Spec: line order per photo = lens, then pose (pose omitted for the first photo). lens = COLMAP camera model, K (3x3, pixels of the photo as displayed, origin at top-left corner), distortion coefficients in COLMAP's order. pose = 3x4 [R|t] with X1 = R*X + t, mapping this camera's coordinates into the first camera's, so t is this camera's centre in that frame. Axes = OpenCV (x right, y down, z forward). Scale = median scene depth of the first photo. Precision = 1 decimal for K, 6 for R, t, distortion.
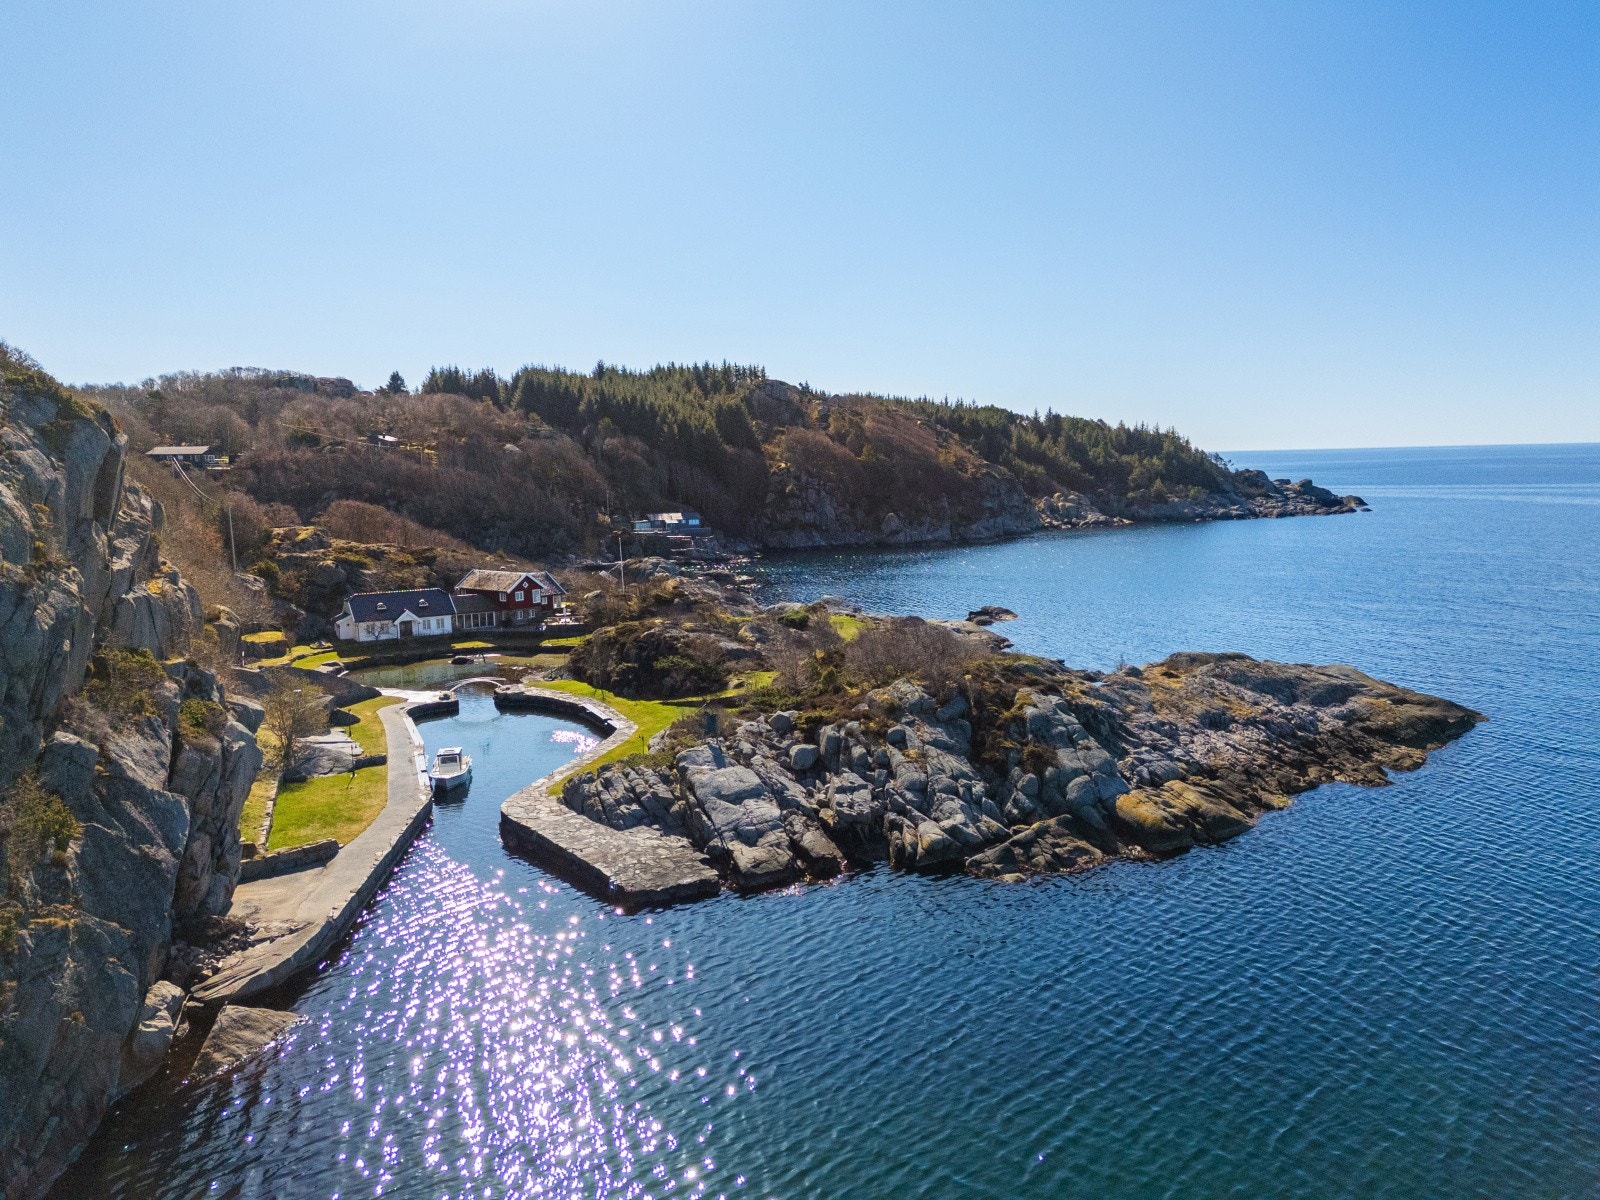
lens RADIAL K [[1206.3, 0, 799.0], [0, 1206.3, 598.2], [0, 0, 1]] dist [0.029510, -0.016685]
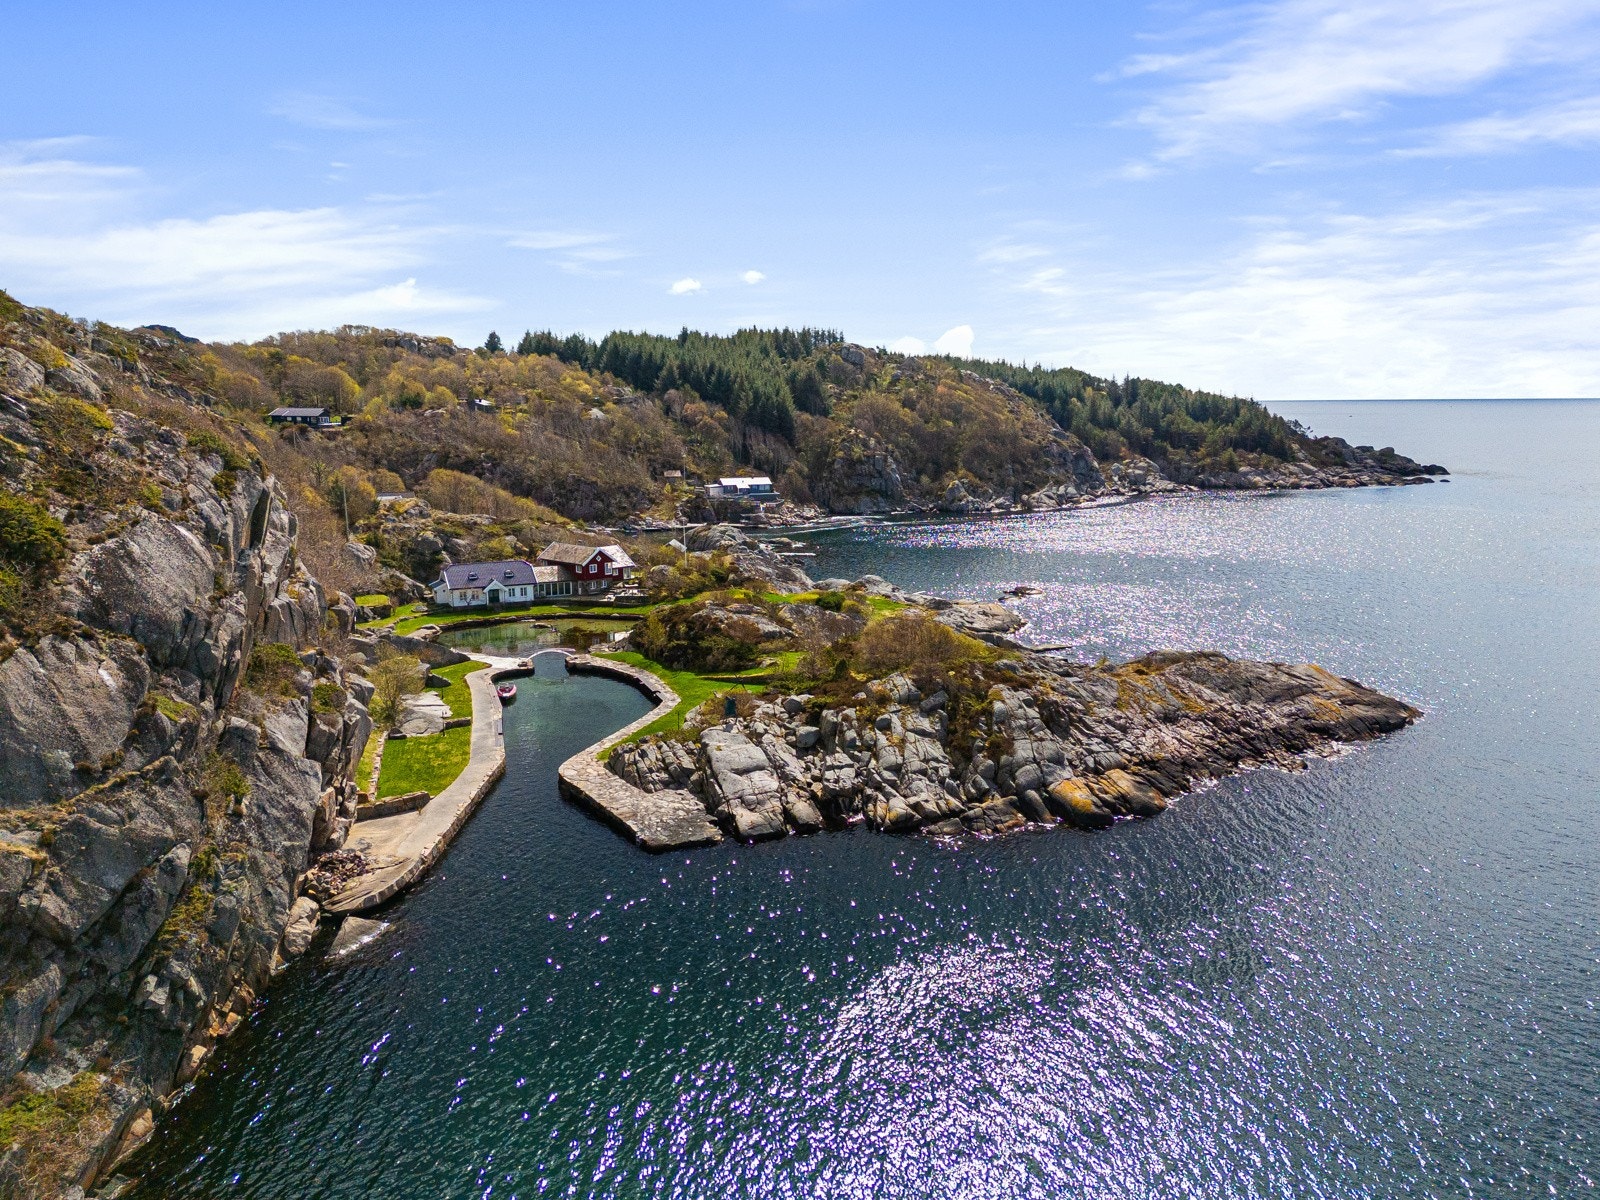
lens RADIAL K [[1206.3, 0, 796.2], [0, 1206.3, 601.0], [0, 0, 1]] dist [0.029510, -0.016685]
pose [[0.996661, 0.029938, -0.075966, 0.070019], [-0.025998, 0.998291, 0.052341, -0.058123], [0.077403, -0.050191, 0.995736, -0.168902]]
